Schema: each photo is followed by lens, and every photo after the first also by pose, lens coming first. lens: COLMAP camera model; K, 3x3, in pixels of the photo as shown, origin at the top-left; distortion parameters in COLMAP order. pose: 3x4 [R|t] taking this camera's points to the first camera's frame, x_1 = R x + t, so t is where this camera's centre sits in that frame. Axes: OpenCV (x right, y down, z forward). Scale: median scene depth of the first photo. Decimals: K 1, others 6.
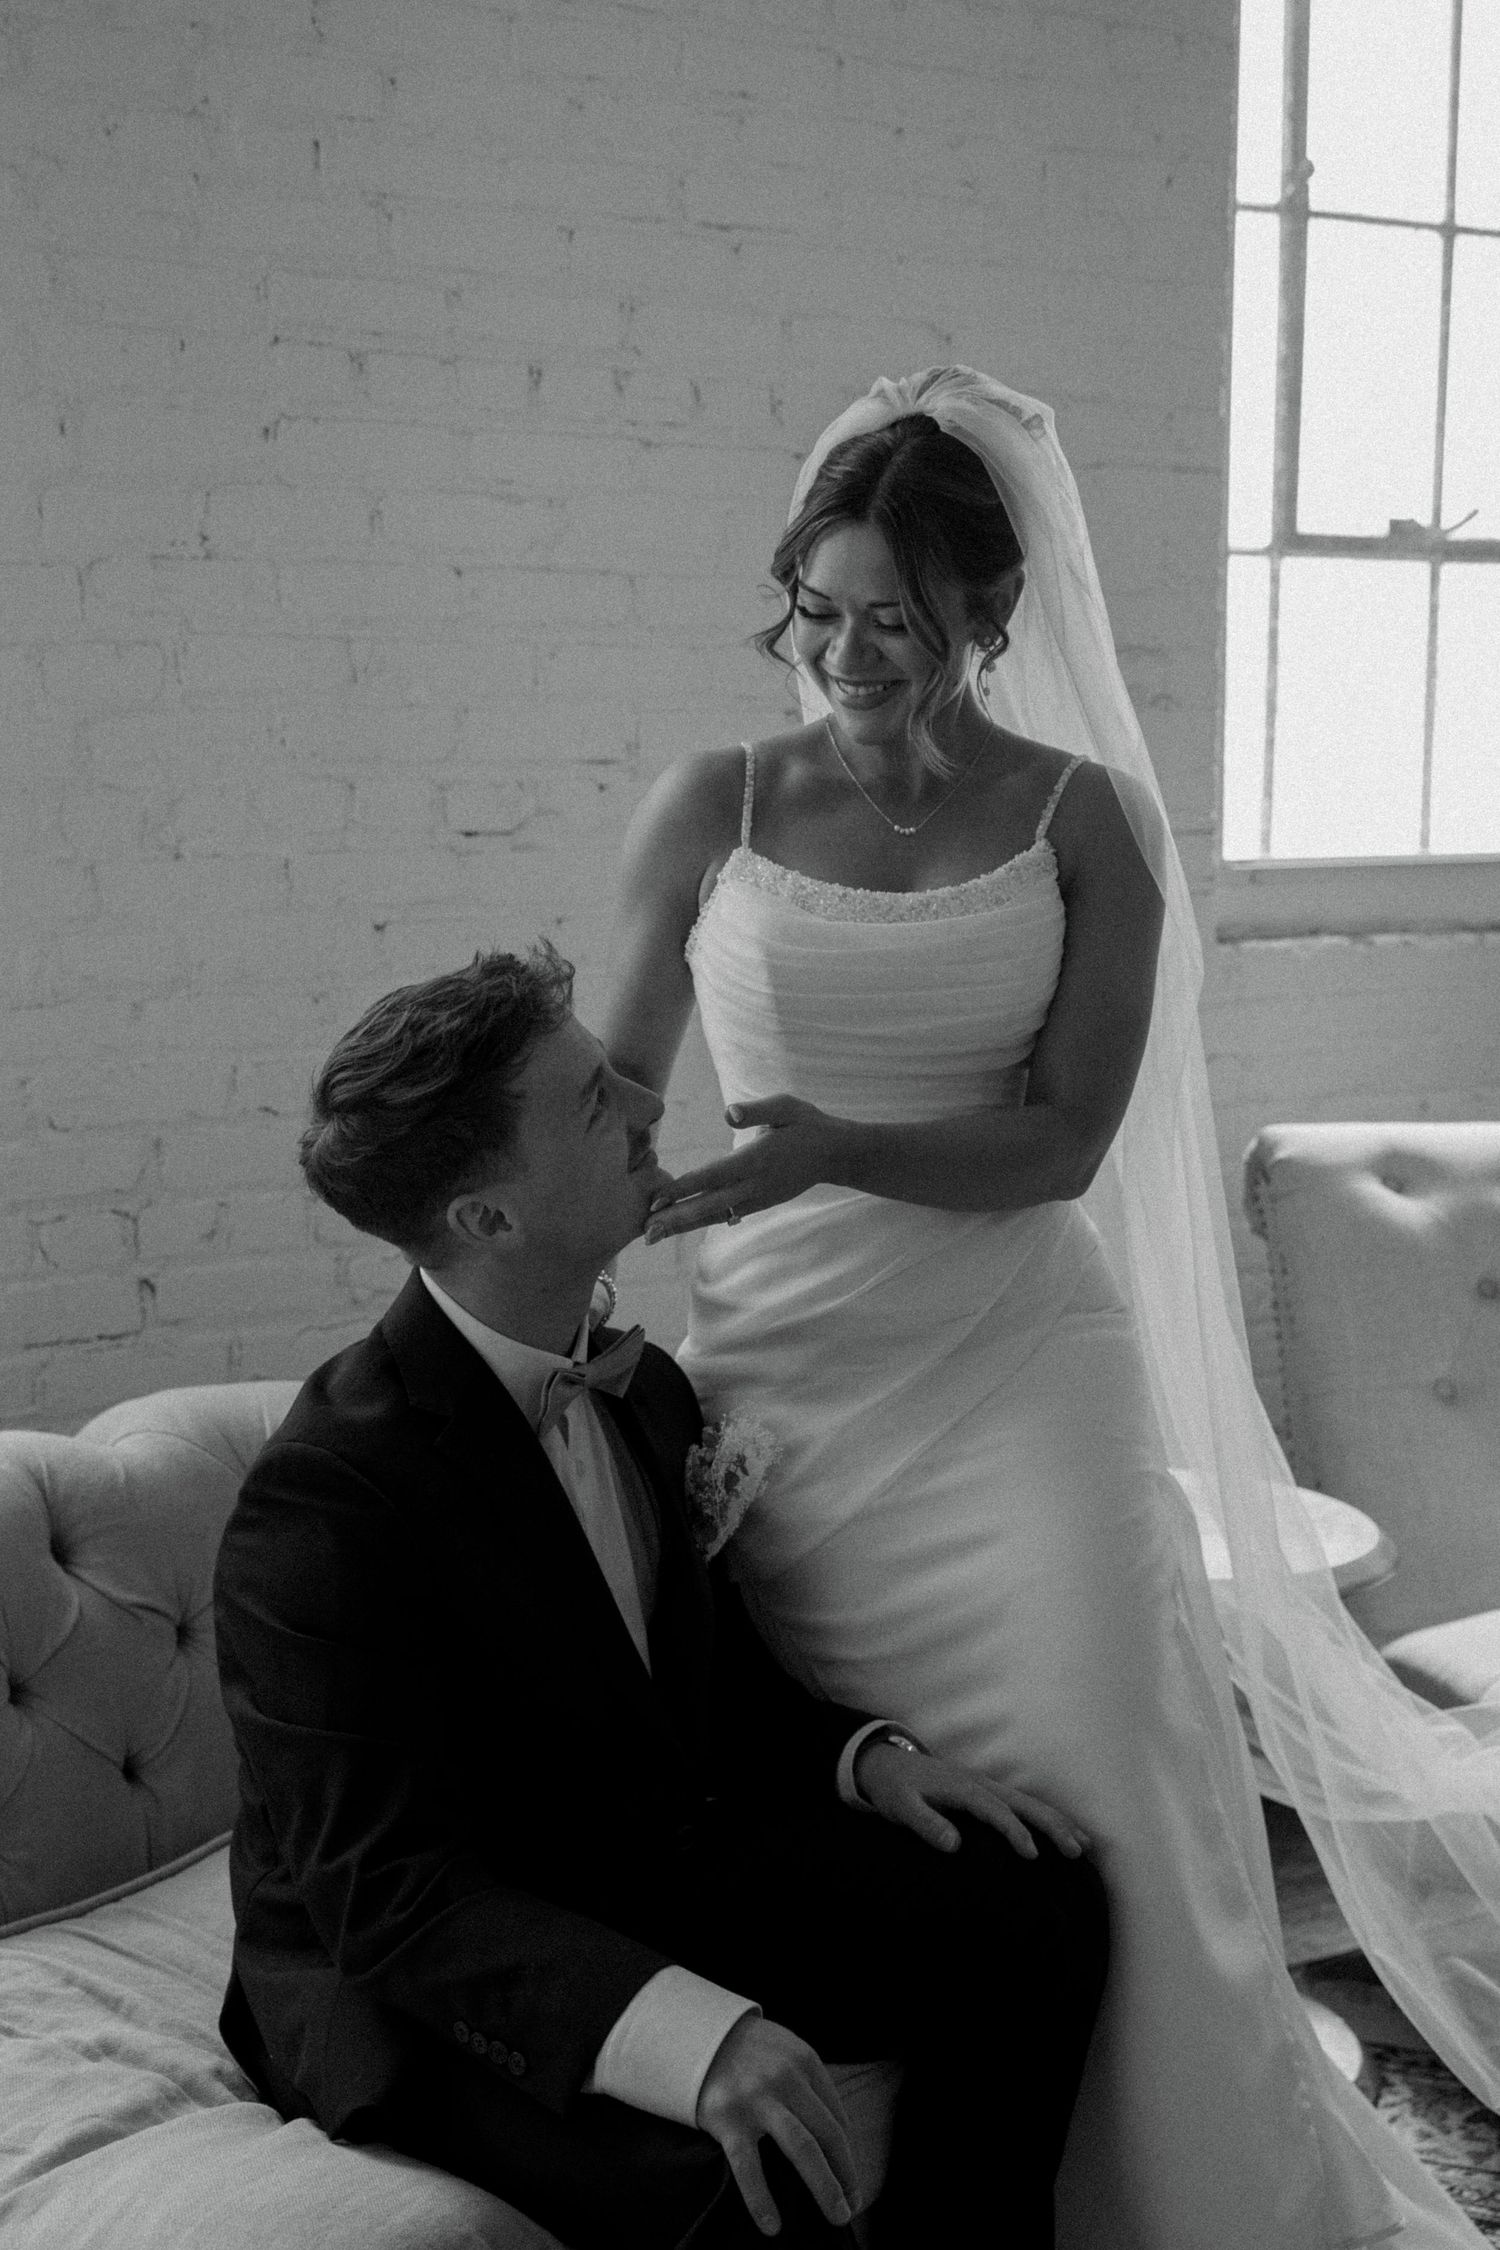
lens RADIAL K [[3150.1, 0, 750.5], [0, 3150.1, 1134.5], [0, 0, 1]] dist [0.094984, 0.000000]
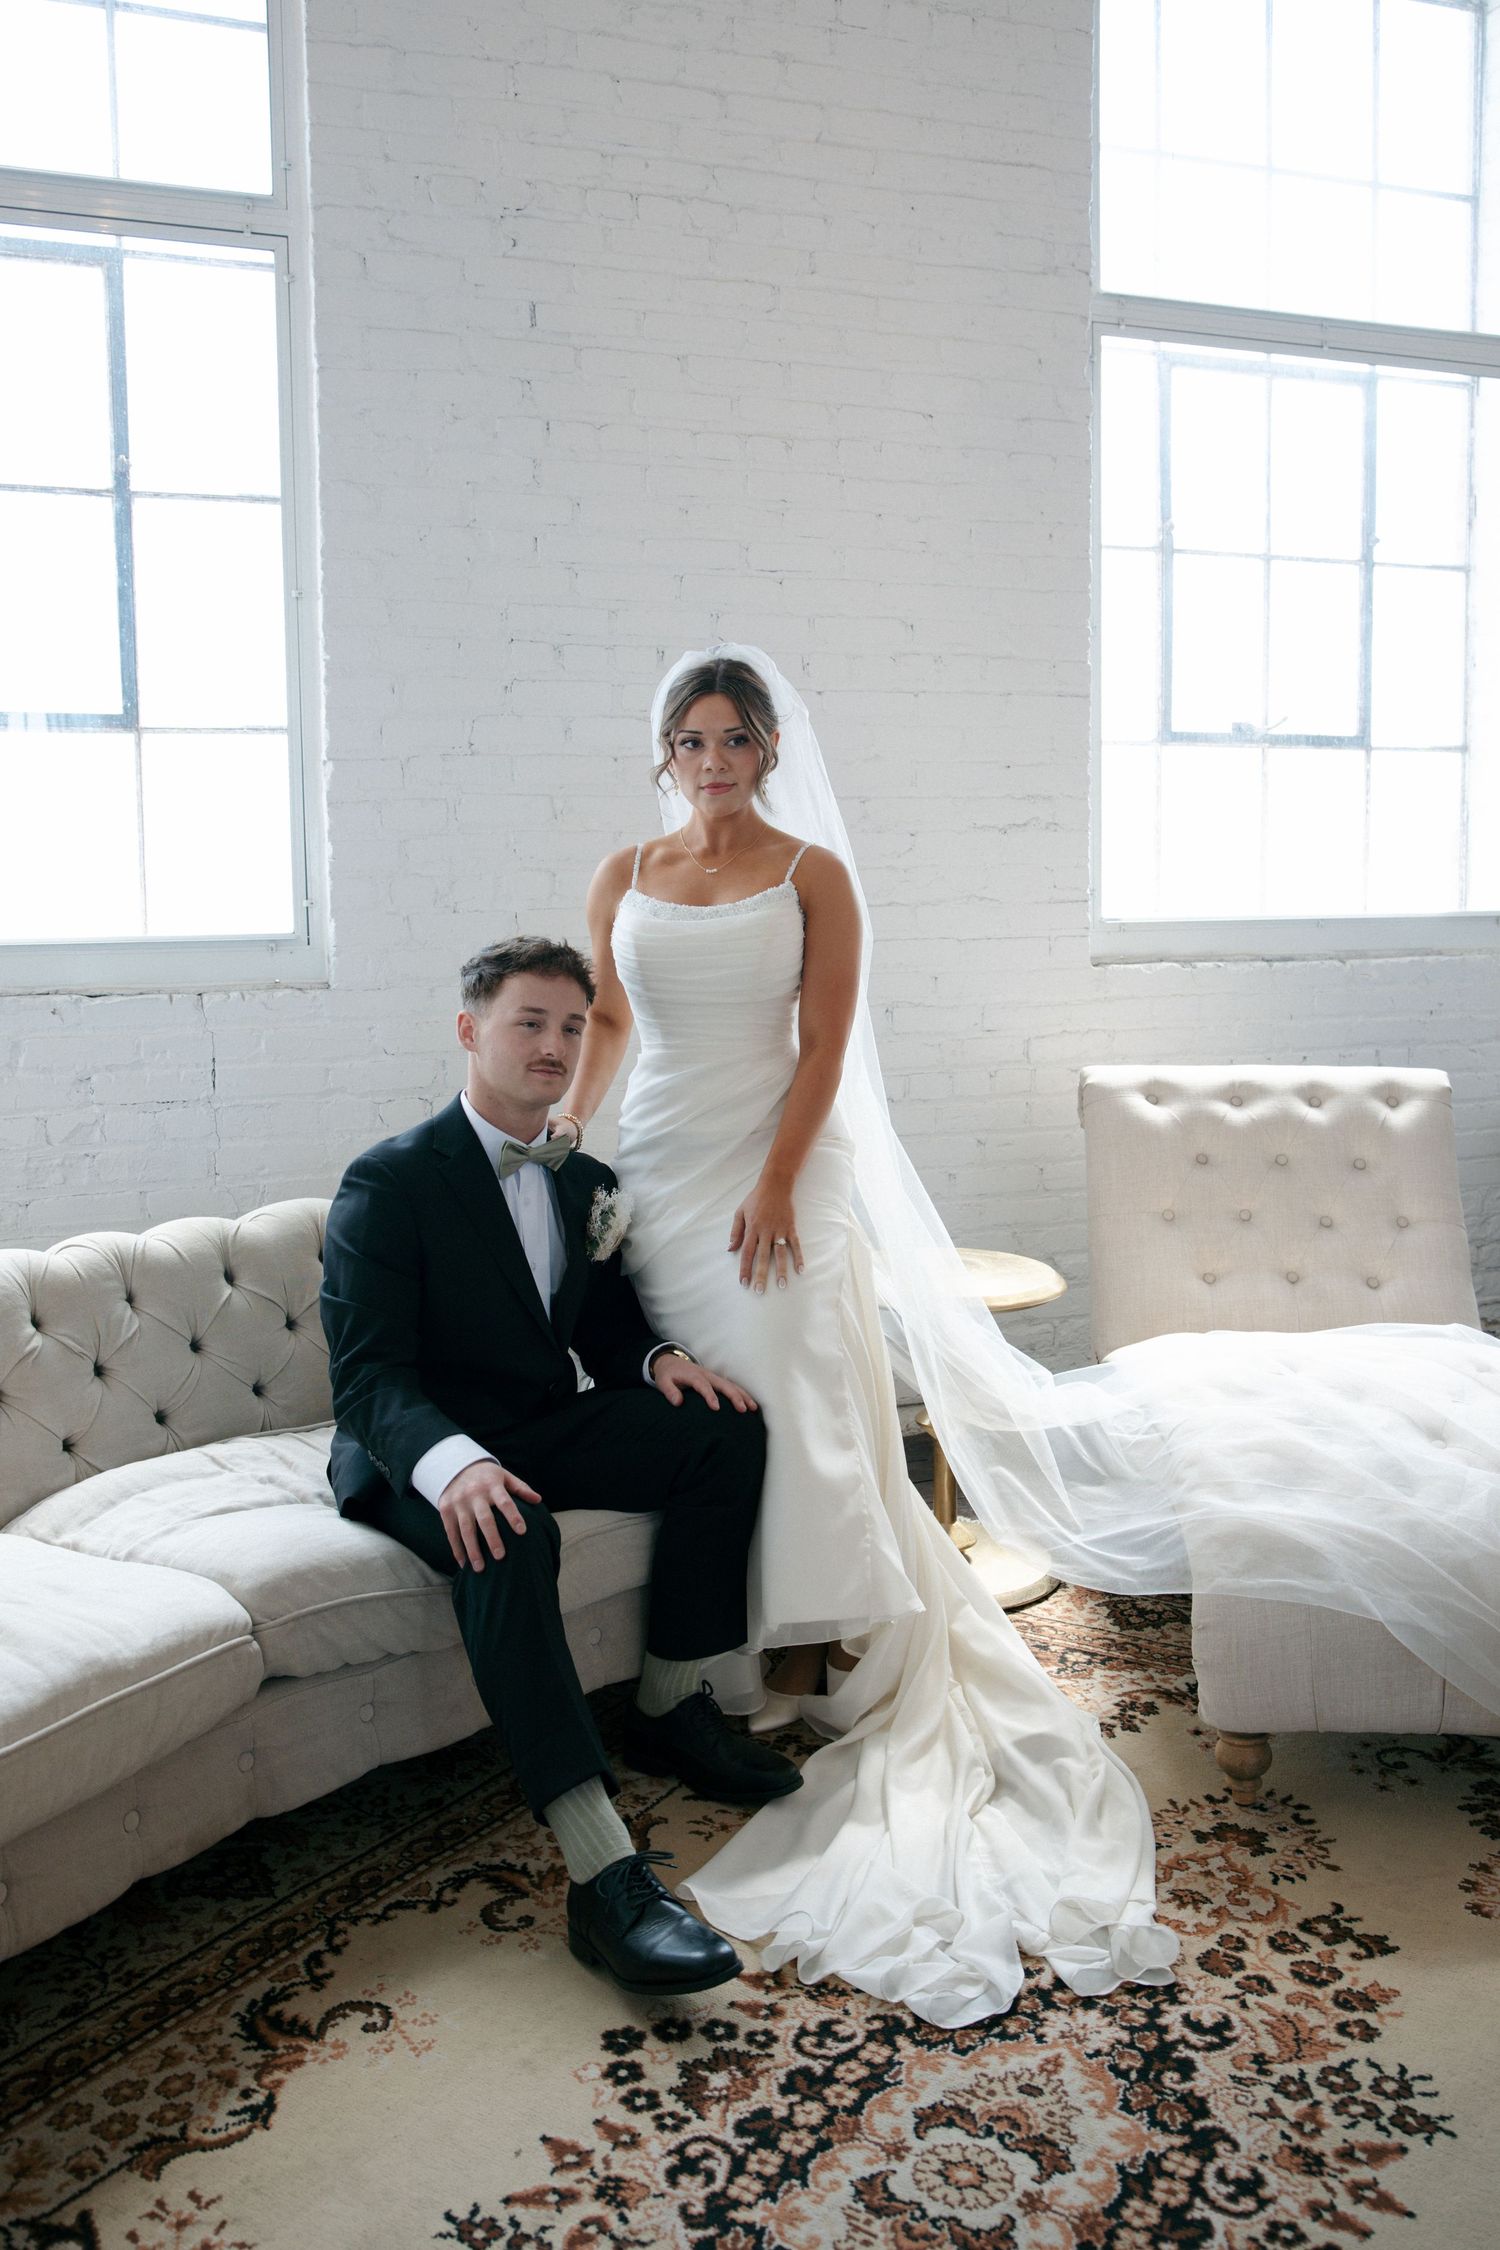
lens RADIAL K [[1962.6, 0, 785.9], [0, 1962.6, 1088.7], [0, 0, 1]] dist [-0.055984, 0.065171]
pose [[0.980773, 0.009909, -0.194900, 0.263438], [-0.014068, 0.999702, -0.019965, 0.042287], [0.194644, 0.022323, 0.980620, -0.118471]]
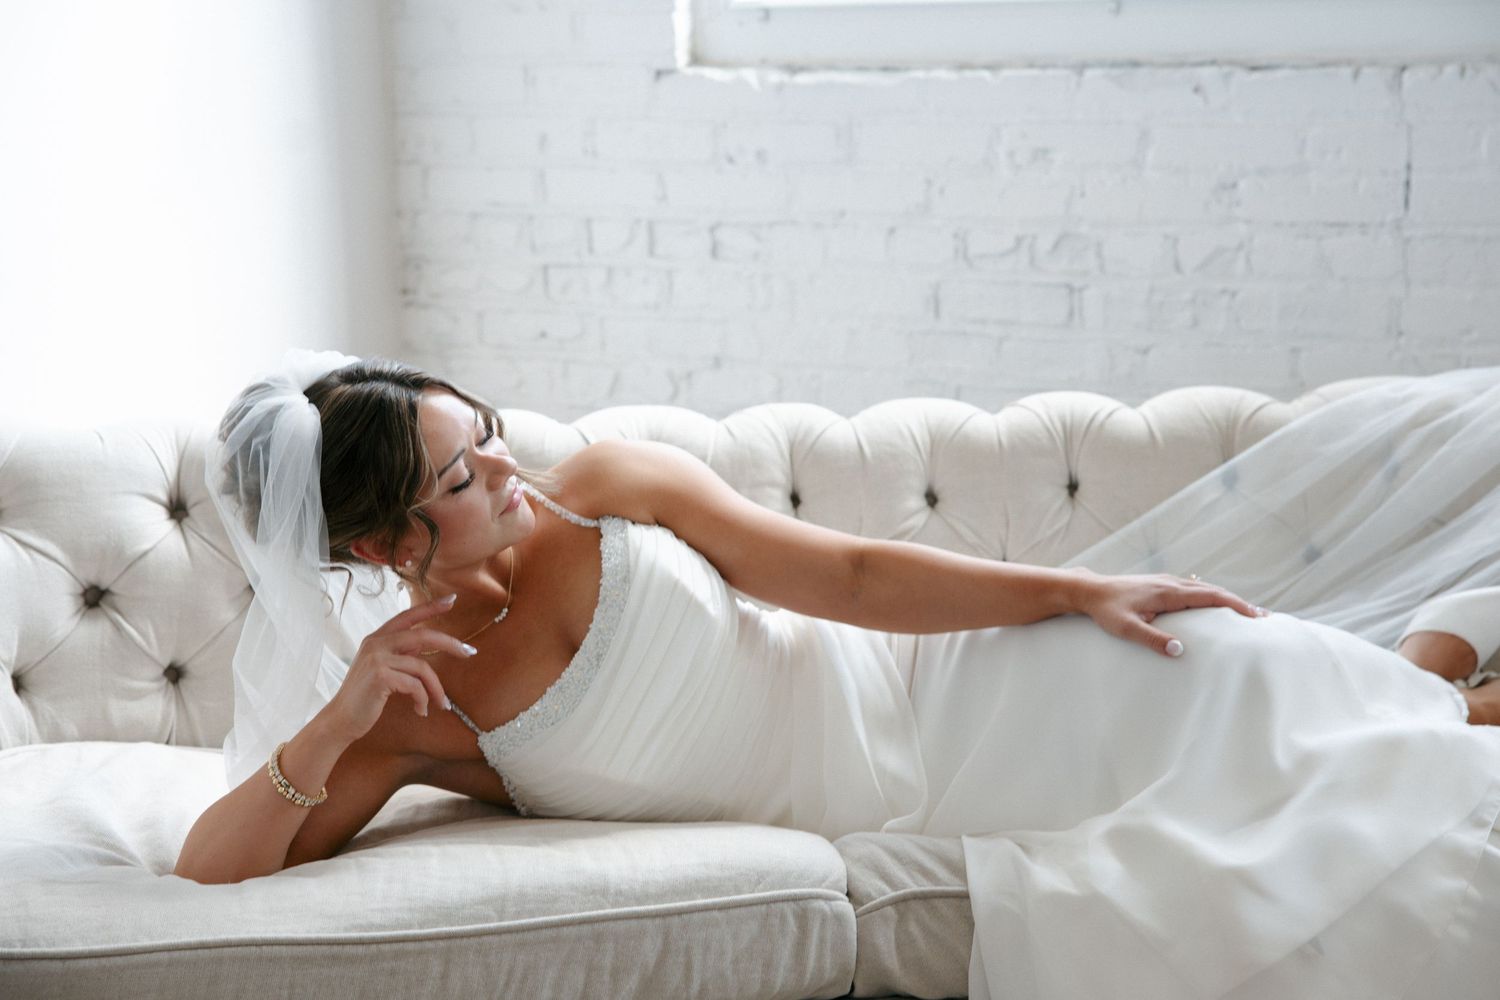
lens RADIAL K [[2686.9, 0, 763.6], [0, 2686.9, 543.0], [0, 0, 1]] dist [0.209704, 0.000000]
pose [[0.468169, 0.176094, -0.865915, 0.584827], [-0.085699, 0.984371, 0.153850, 0.007392], [0.879473, 0.002180, 0.475943, 0.209086]]
